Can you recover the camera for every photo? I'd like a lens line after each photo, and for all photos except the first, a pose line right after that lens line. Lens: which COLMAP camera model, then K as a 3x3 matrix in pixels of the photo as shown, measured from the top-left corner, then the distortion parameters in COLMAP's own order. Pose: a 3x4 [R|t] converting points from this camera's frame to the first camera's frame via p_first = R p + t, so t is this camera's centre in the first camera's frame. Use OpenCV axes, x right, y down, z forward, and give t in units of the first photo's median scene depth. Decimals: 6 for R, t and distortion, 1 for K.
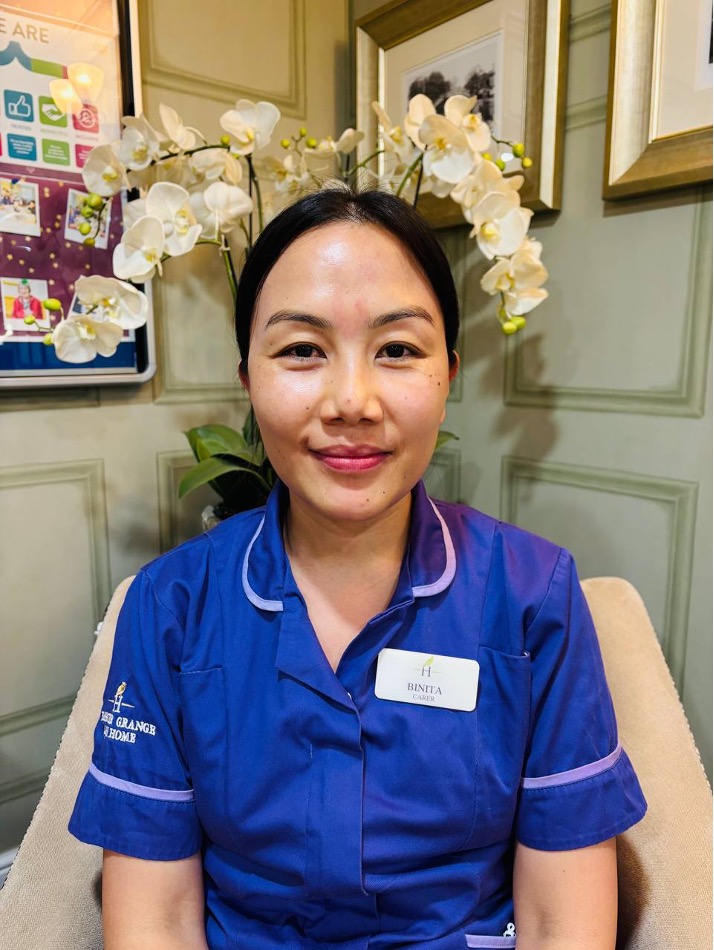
lens RADIAL K [[726.9, 0, 356.6], [0, 726.9, 476.4], [0, 0, 1]] dist [0.033230, -0.038659]
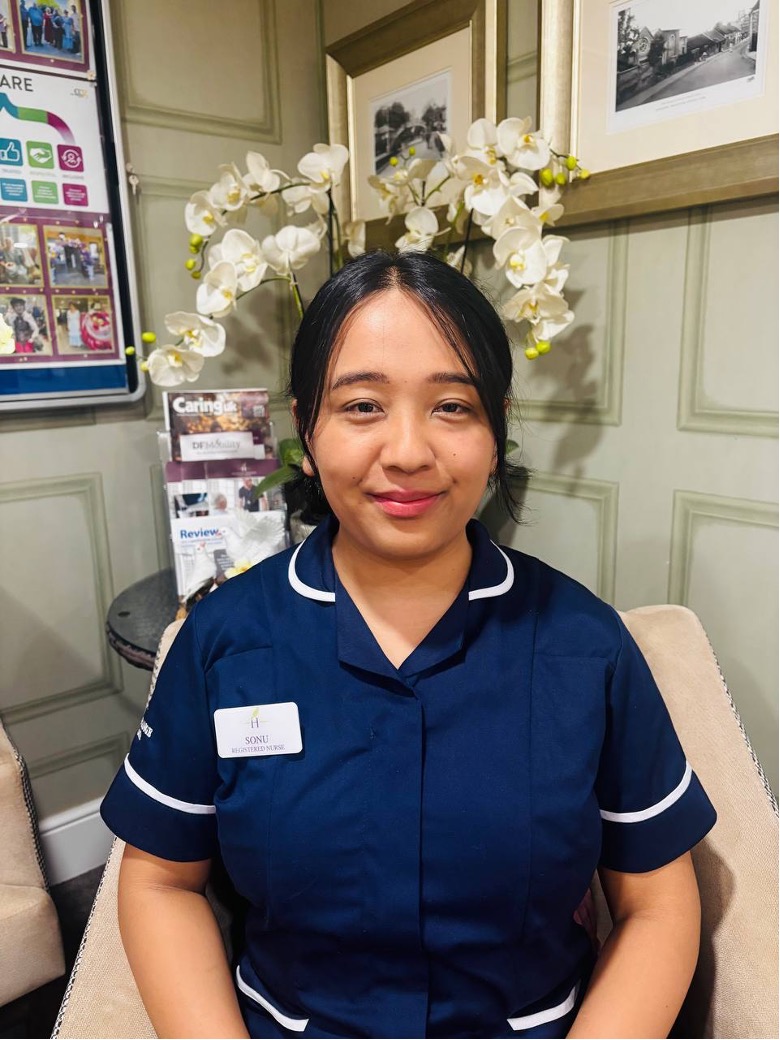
lens RADIAL K [[795.8, 0, 395.7], [0, 795.8, 523.4], [0, 0, 1]] dist [0.033230, -0.038659]
pose [[0.999759, -0.021571, -0.003979, 0.108302], [0.021753, 0.998322, 0.053670, -0.002334], [0.002814, -0.053744, 0.998551, -0.221733]]
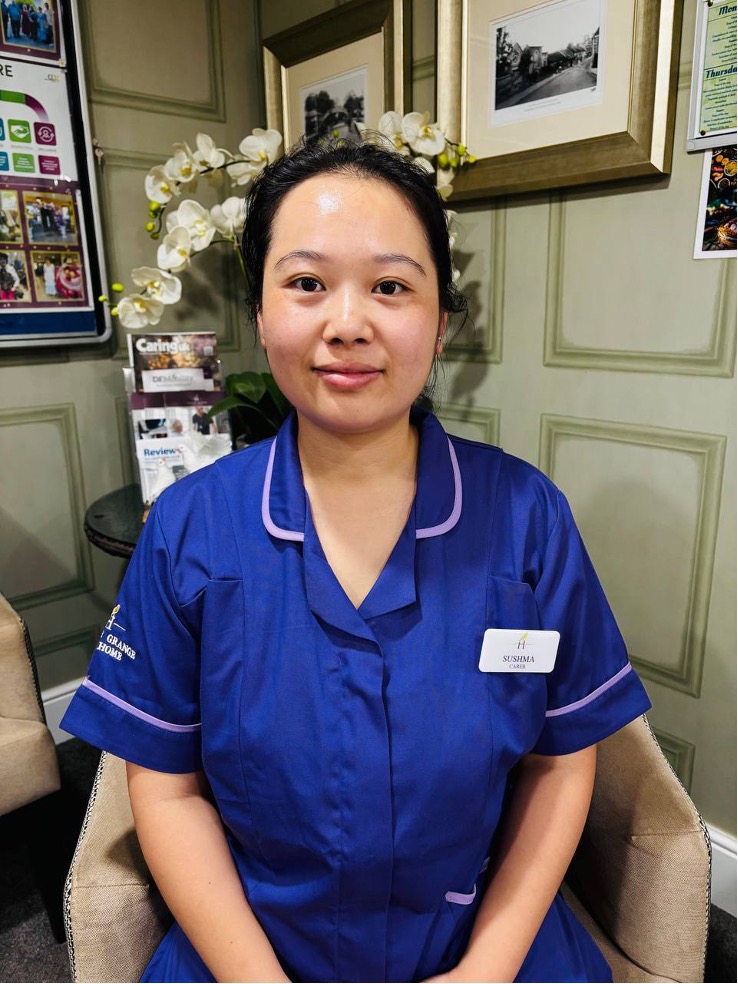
lens RADIAL K [[752.9, 0, 377.5], [0, 752.9, 496.9], [0, 0, 1]] dist [0.033230, -0.038659]
pose [[0.998475, -0.025350, 0.049047, 0.132918], [0.020908, 0.995808, 0.089047, 0.037409], [-0.051099, -0.087886, 0.994819, -0.416639]]
